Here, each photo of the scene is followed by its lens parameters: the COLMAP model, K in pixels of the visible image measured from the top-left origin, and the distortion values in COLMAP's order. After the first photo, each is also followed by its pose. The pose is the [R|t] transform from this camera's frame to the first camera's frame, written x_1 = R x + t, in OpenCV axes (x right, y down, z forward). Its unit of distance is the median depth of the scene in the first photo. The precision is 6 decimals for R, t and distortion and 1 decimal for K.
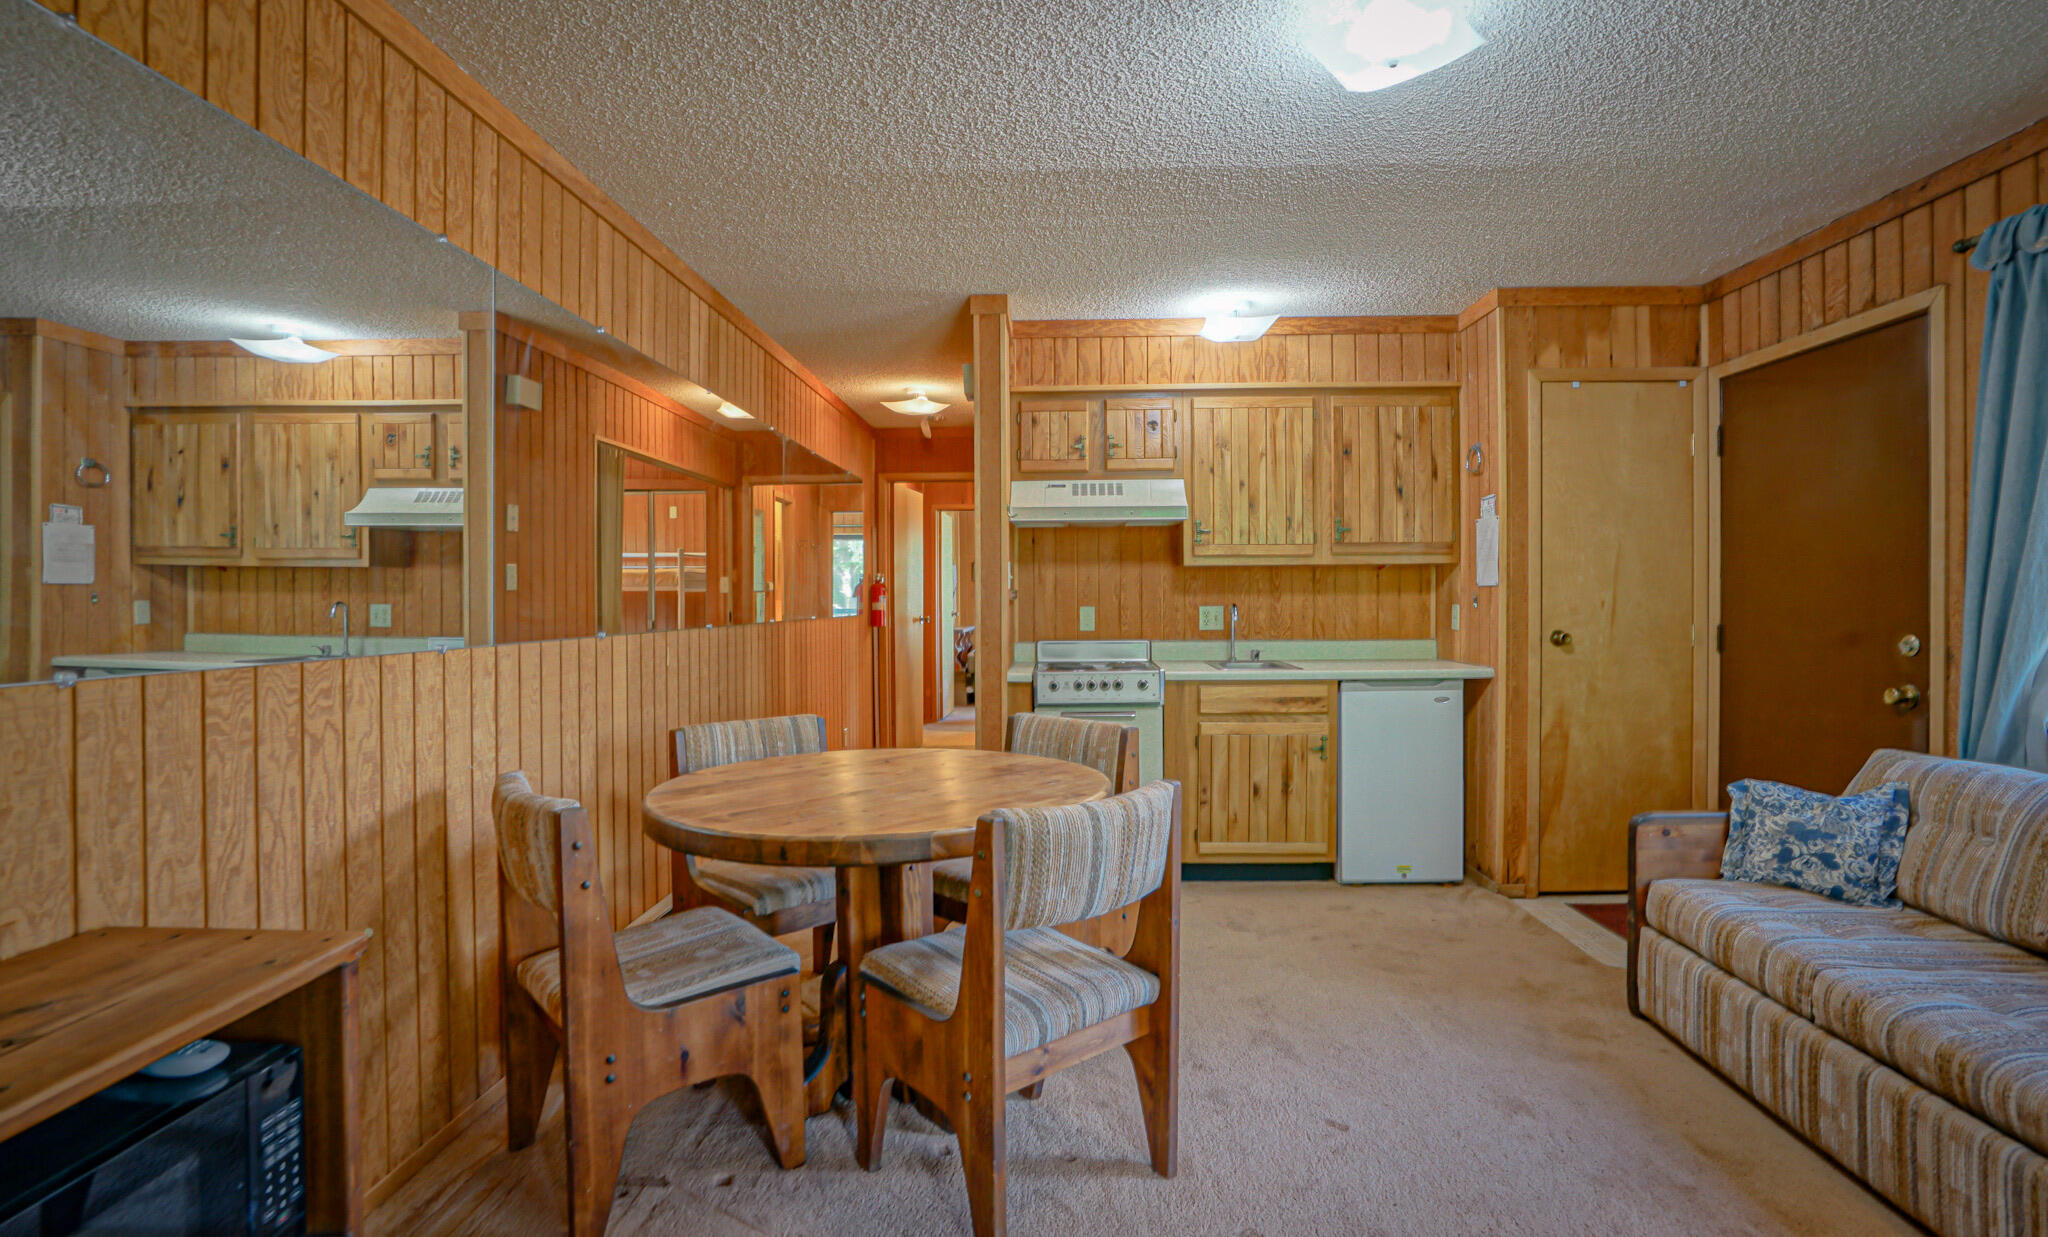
lens RADIAL K [[948.8, 0, 1029.6], [0, 948.8, 601.2], [0, 0, 1]] dist [-0.061061, 0.025824]
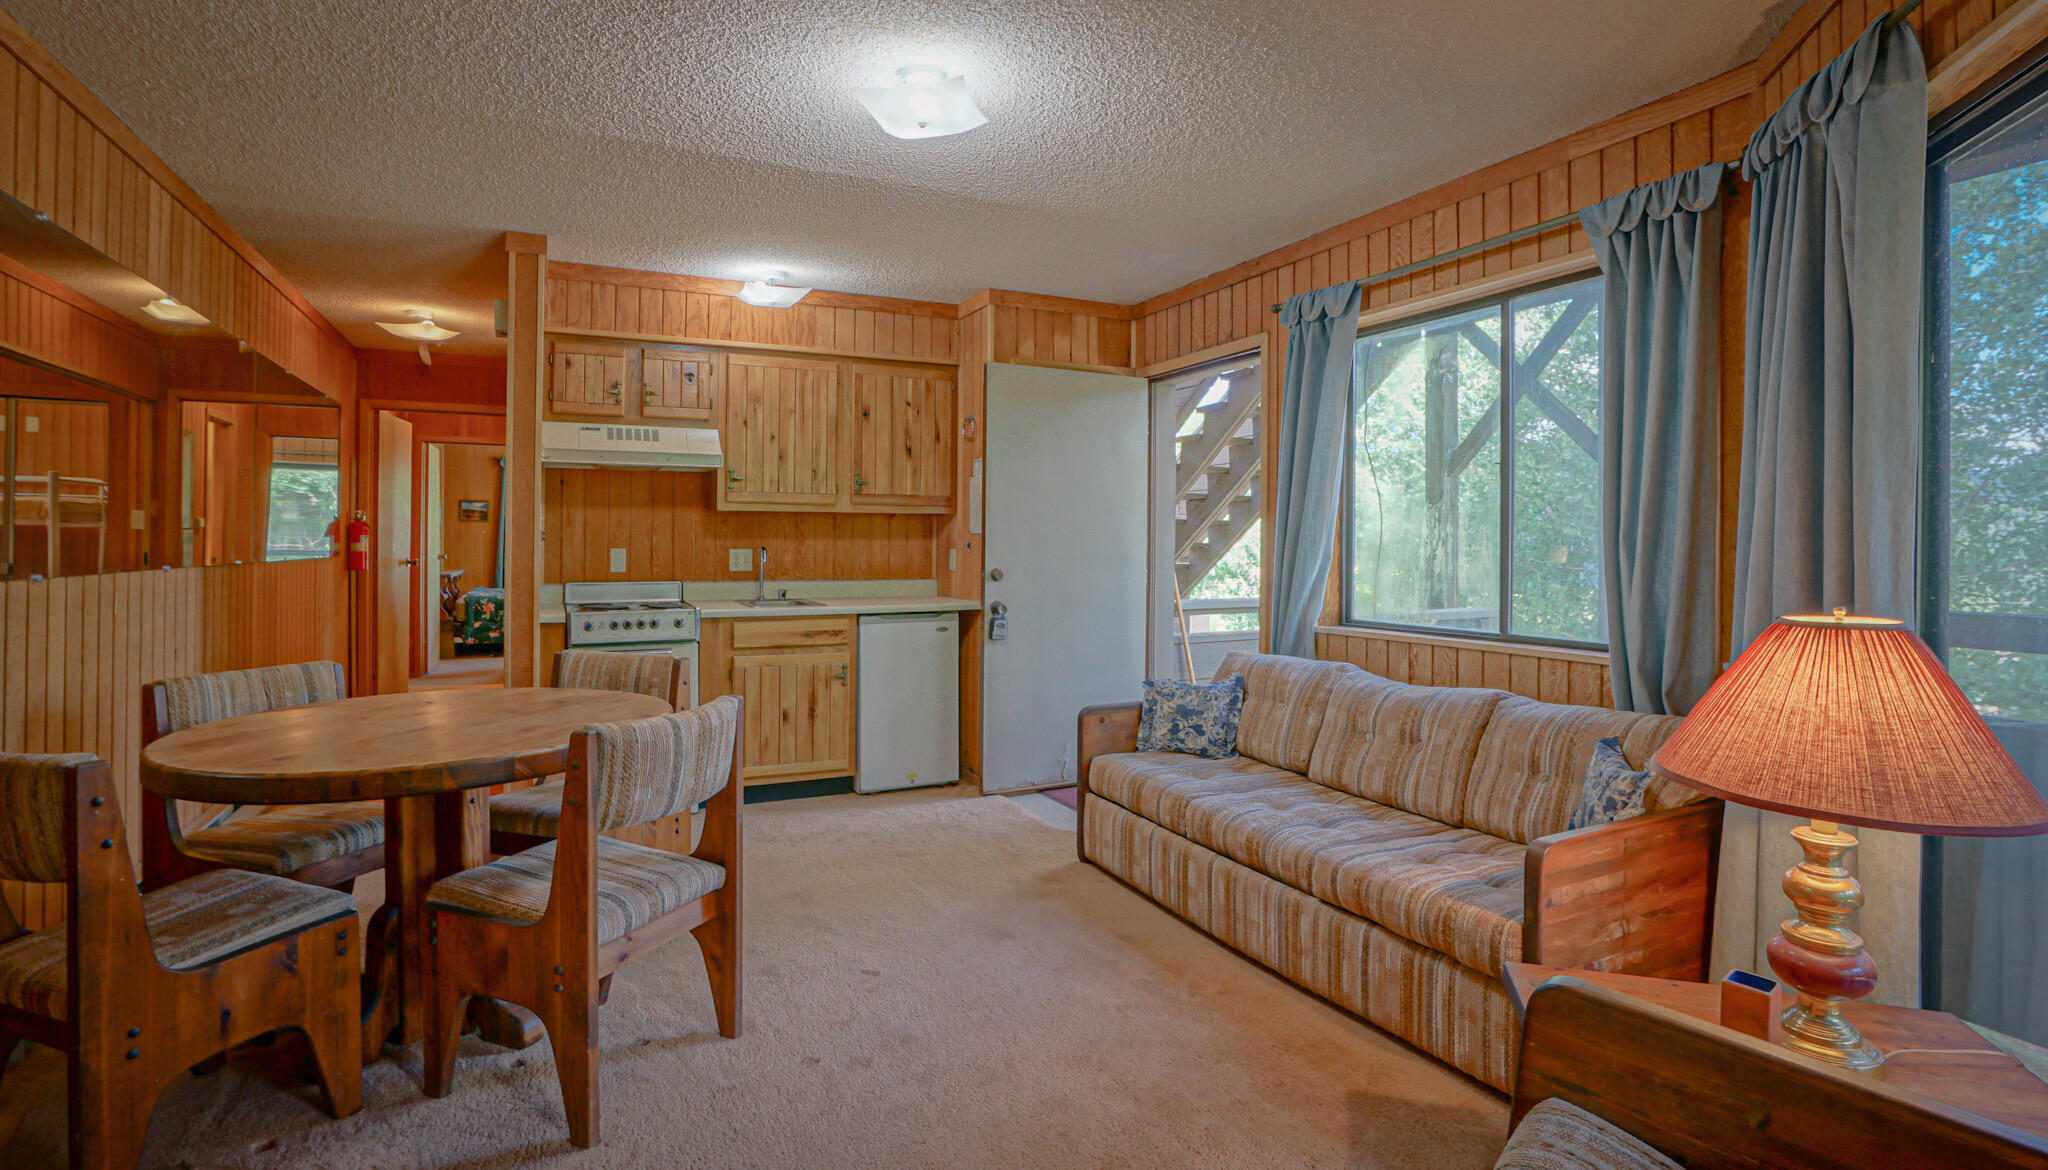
lens RADIAL K [[959.5, 0, 973.0], [0, 959.5, 535.9], [0, 0, 1]] dist [-0.000817, -0.000023]
pose [[0.898505, 0.012737, 0.438779, -0.064229], [-0.008167, 0.999891, -0.012299, 0.002031], [-0.438888, 0.007467, 0.898511, -0.117209]]
